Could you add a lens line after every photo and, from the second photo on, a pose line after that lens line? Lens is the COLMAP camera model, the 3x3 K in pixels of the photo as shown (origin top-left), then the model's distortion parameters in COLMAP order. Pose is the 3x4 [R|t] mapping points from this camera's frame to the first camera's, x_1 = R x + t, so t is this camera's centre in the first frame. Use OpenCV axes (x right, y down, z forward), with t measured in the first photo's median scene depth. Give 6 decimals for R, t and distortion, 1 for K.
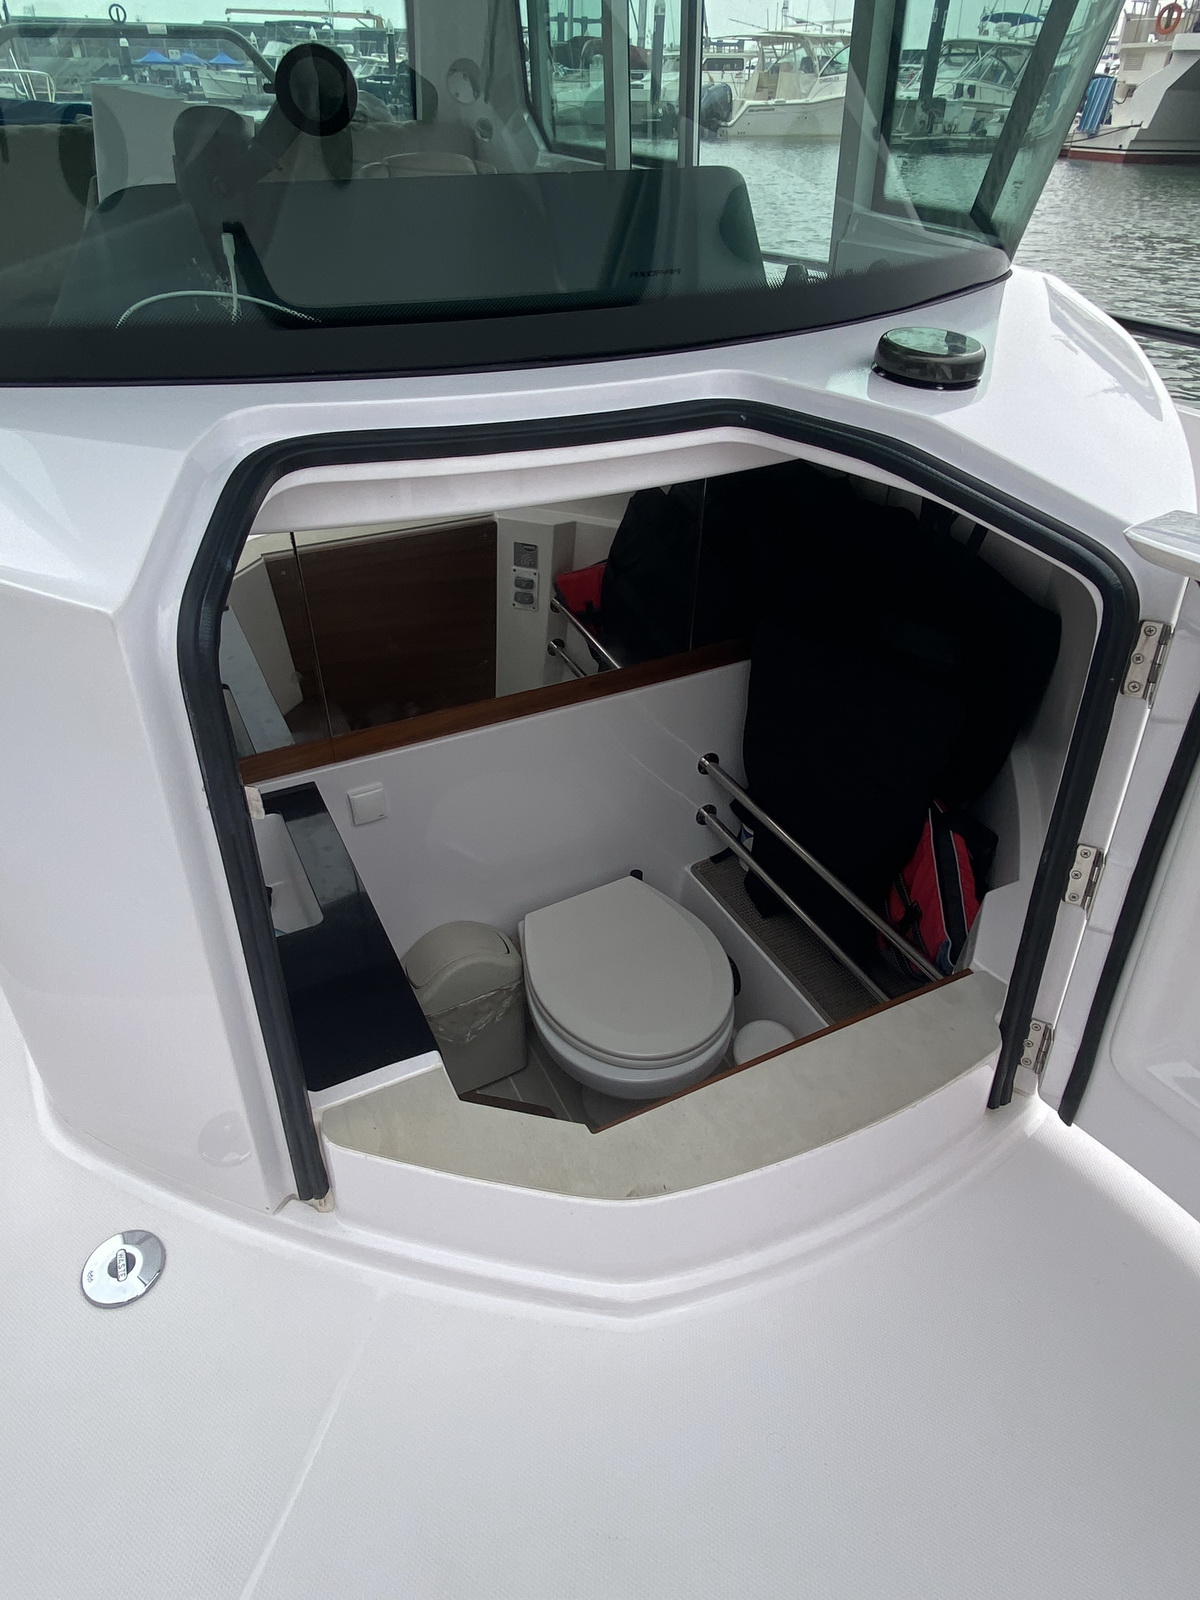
lens RADIAL K [[988.7, 0, 556.8], [0, 988.7, 798.7], [0, 0, 1]] dist [-0.005273, -0.005723]
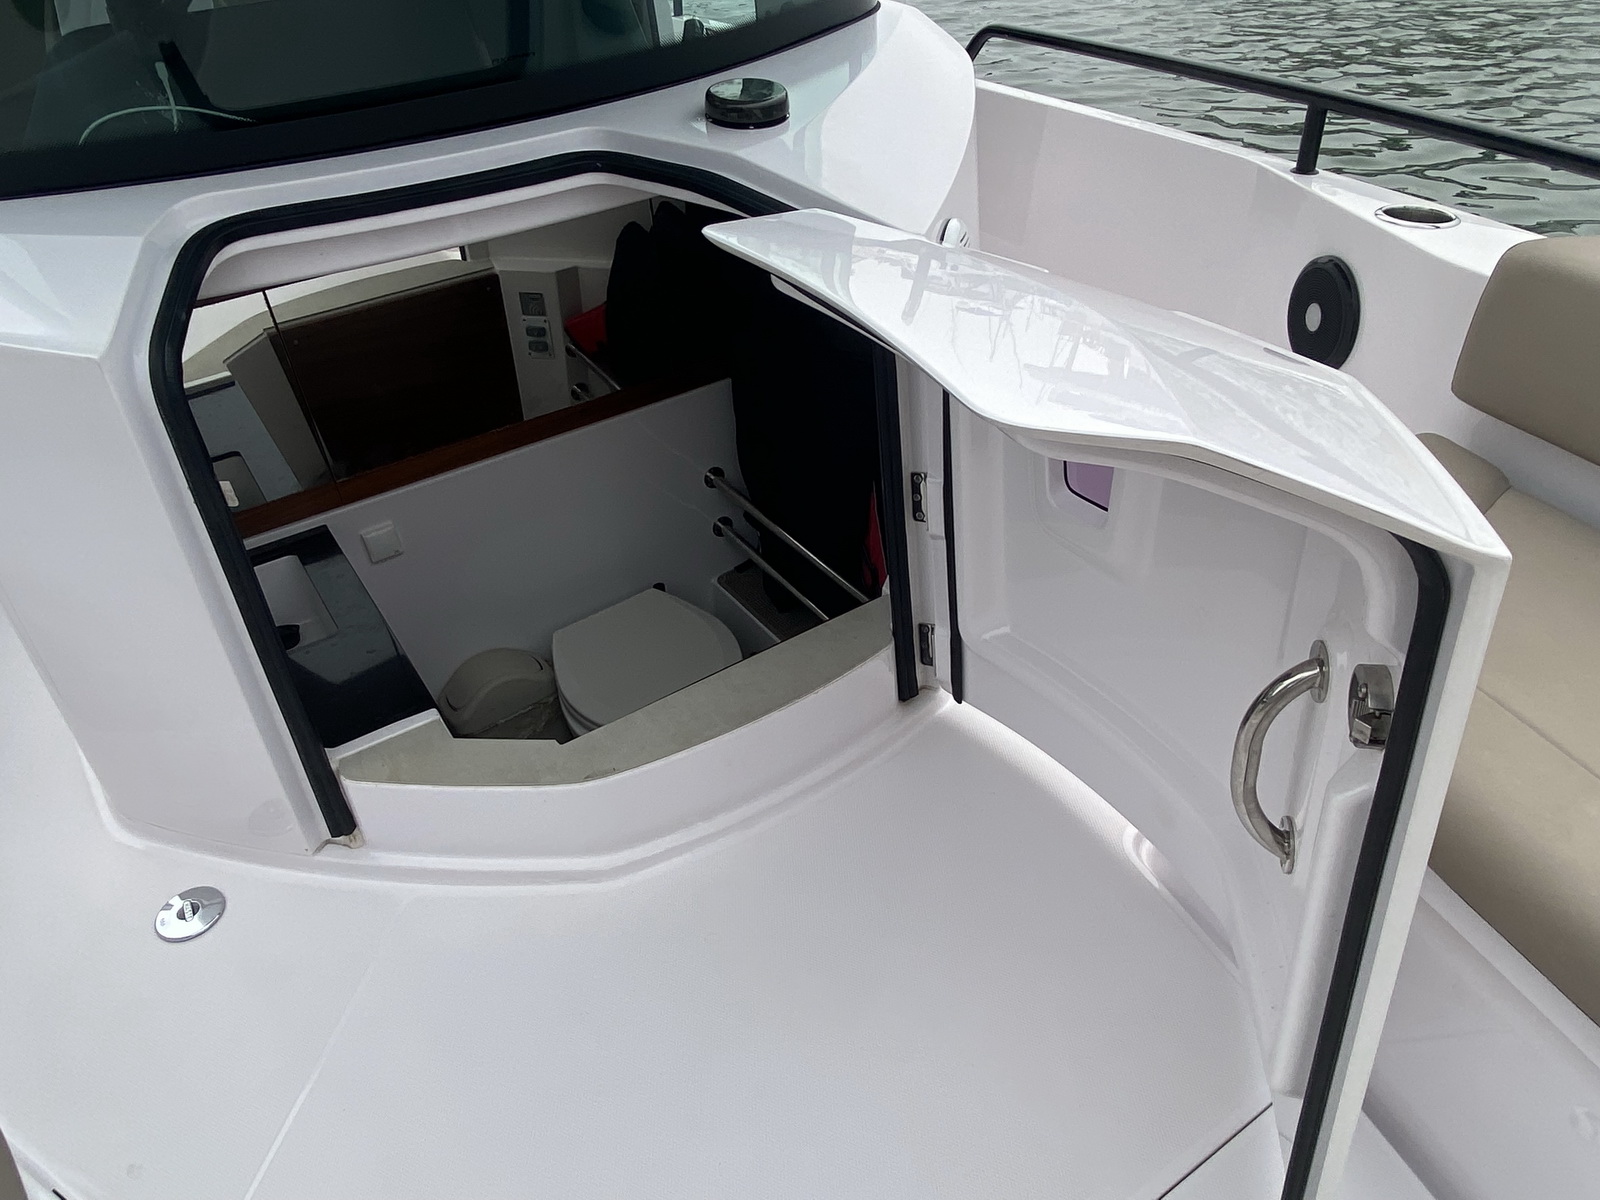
lens RADIAL K [[1128.6, 0, 800.0], [0, 1128.6, 600.0], [0, 0, 1]] dist [0.004536, -0.036087]
pose [[0.987835, -0.126943, 0.089819, 0.205787], [0.125738, 0.991882, 0.018979, 0.148407], [-0.091499, -0.007455, 0.995777, -0.403264]]
